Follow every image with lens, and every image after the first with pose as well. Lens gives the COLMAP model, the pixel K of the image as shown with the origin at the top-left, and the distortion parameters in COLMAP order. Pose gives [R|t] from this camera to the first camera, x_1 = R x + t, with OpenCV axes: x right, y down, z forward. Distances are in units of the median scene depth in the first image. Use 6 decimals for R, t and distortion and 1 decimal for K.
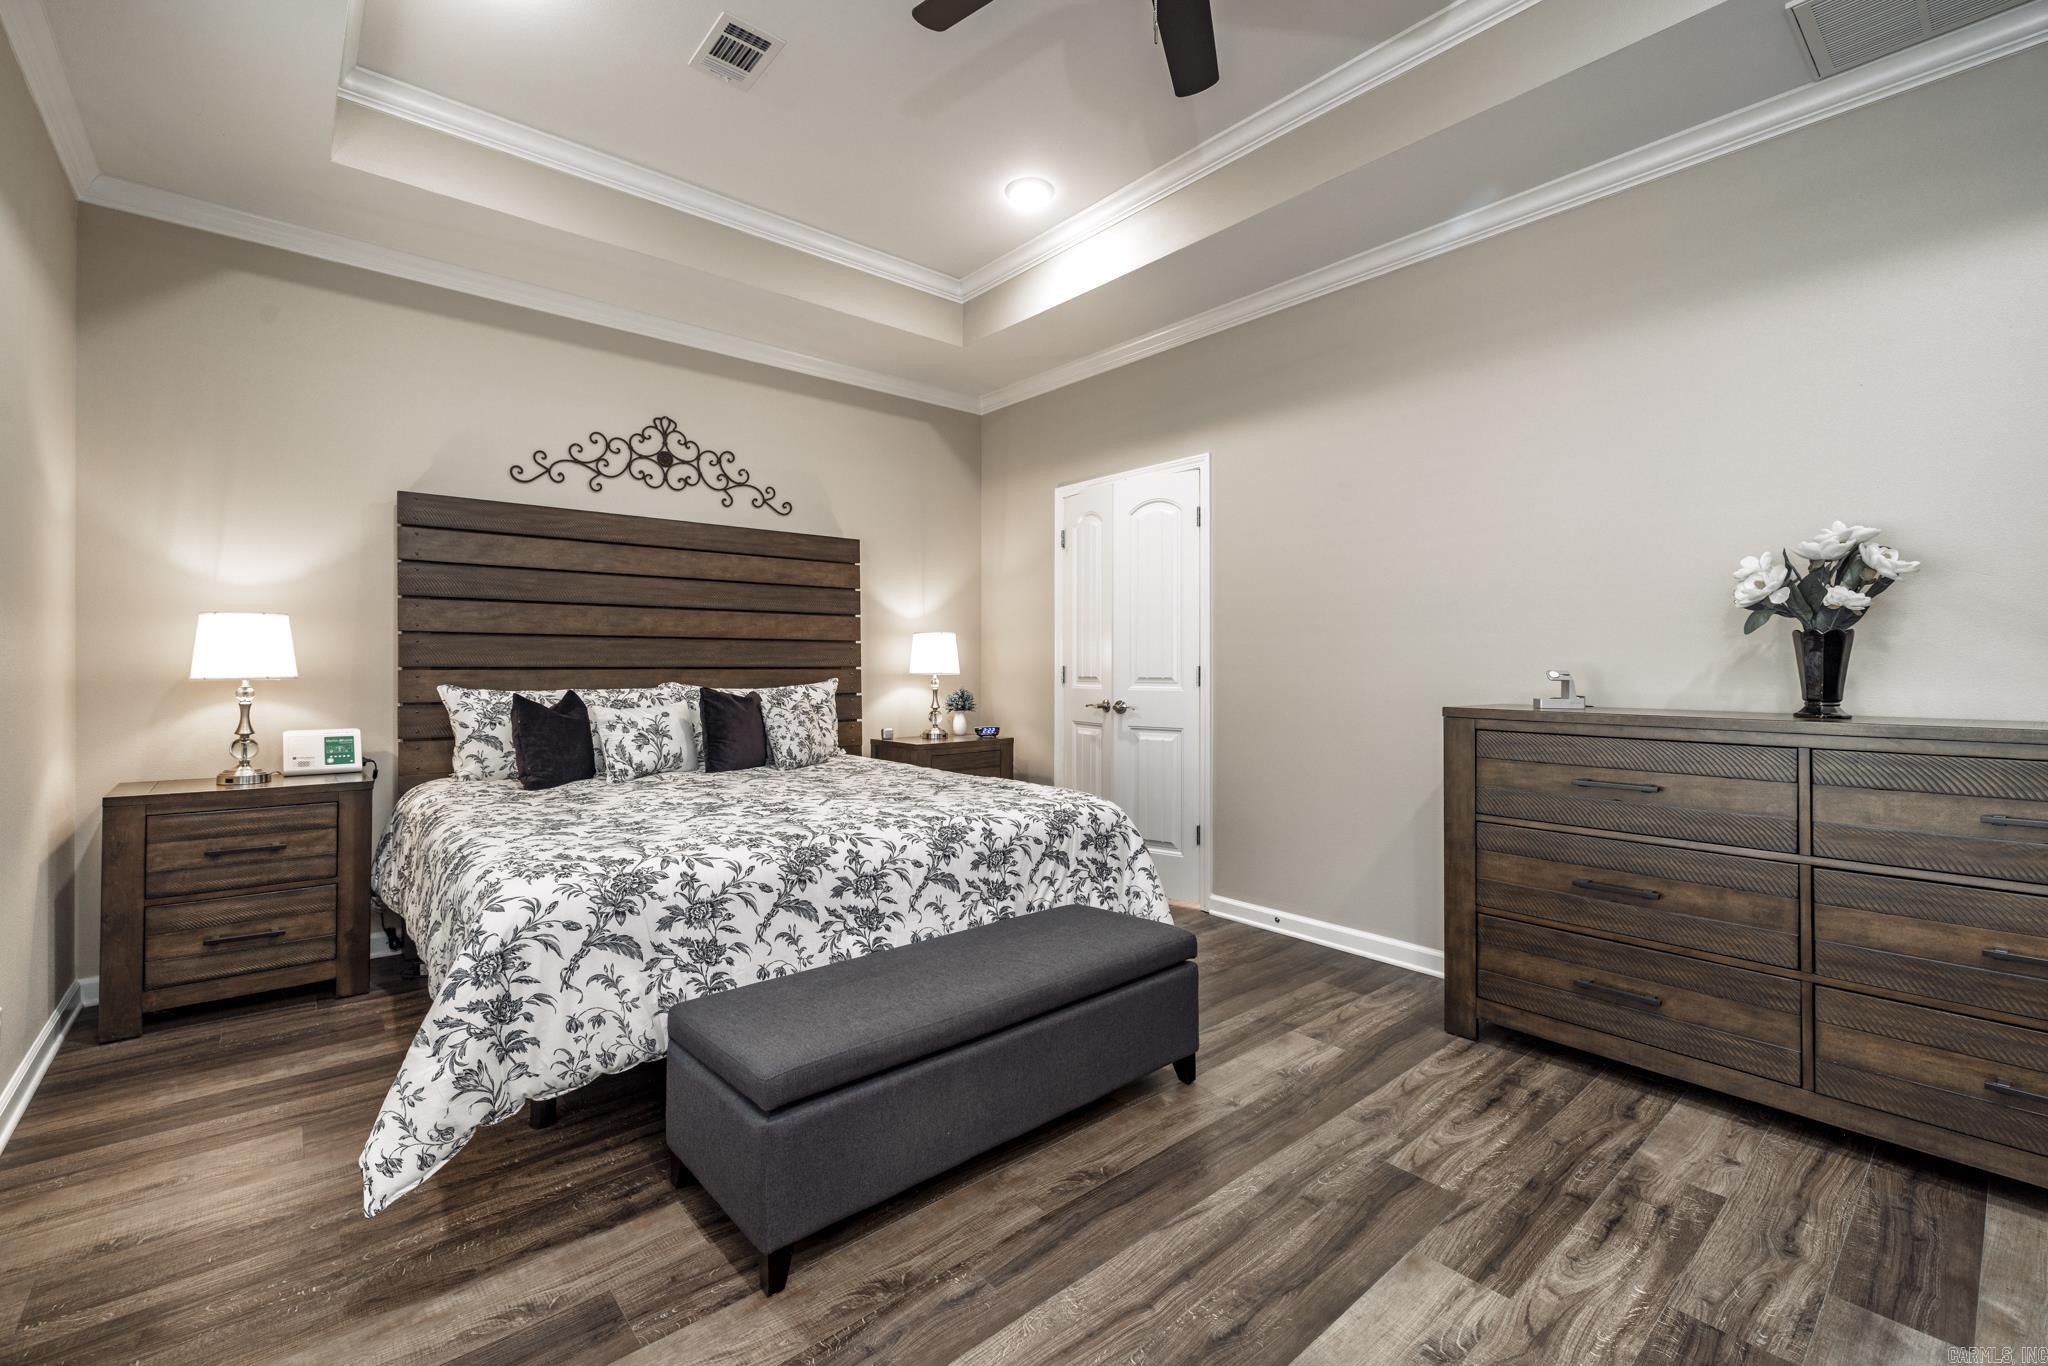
lens RADIAL K [[866.7, 0, 1005.0], [0, 866.7, 667.4], [0, 0, 1]] dist [0.002618, 0.000402]
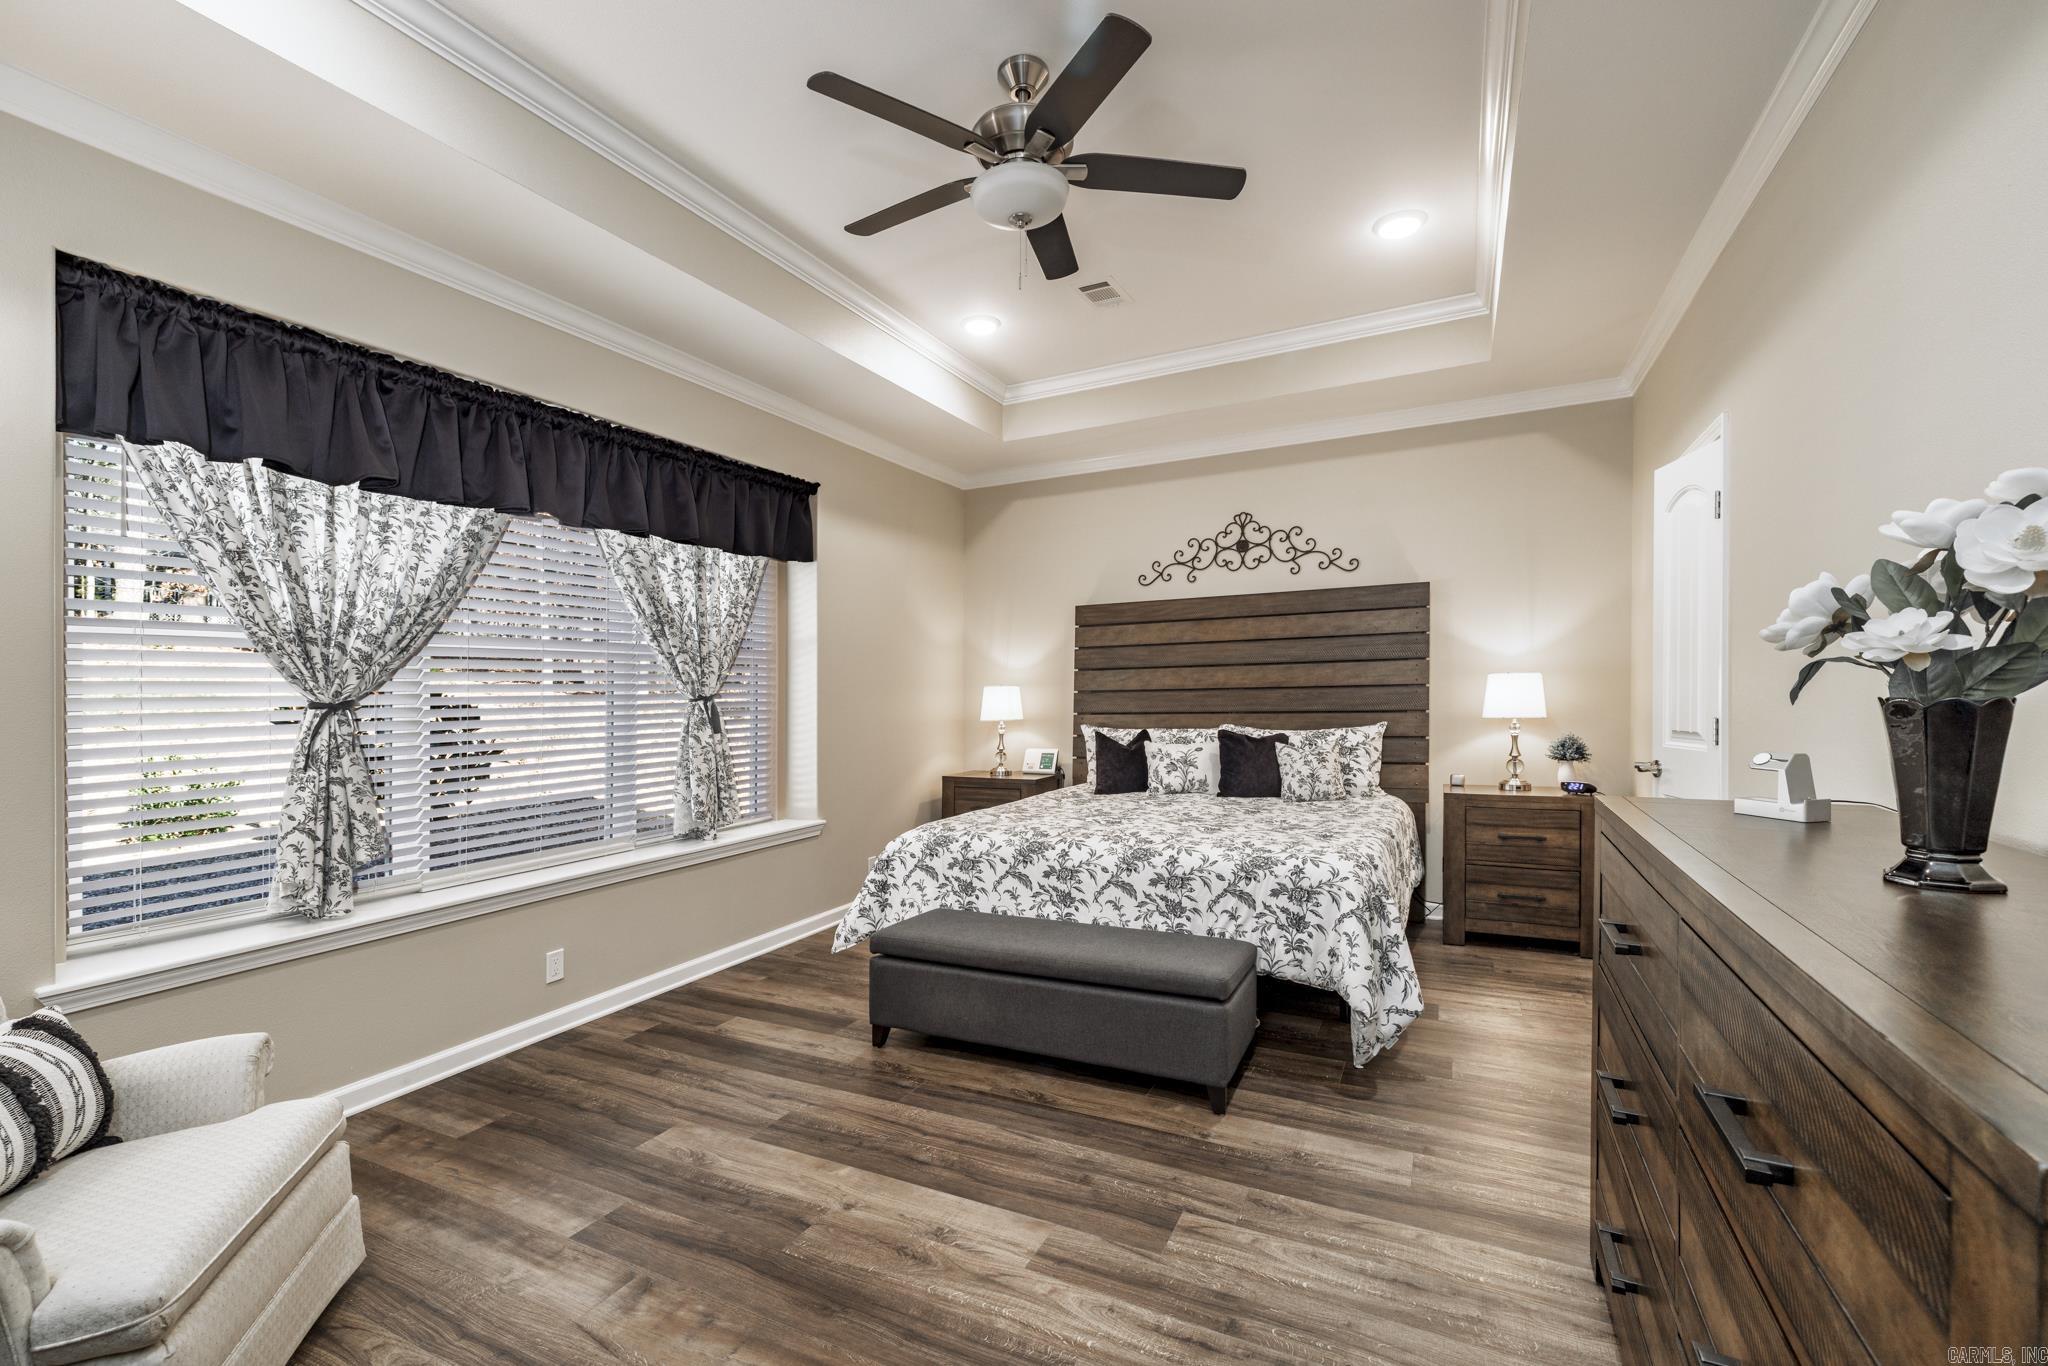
lens RADIAL K [[866.7, 0, 1005.8], [0, 866.7, 688.8], [0, 0, 1]] dist [0.002618, 0.000402]
pose [[0.392248, -0.015806, -0.919724, 0.760089], [0.016770, 0.999809, -0.010030, -0.031886], [0.919707, -0.011489, 0.392438, 0.227895]]
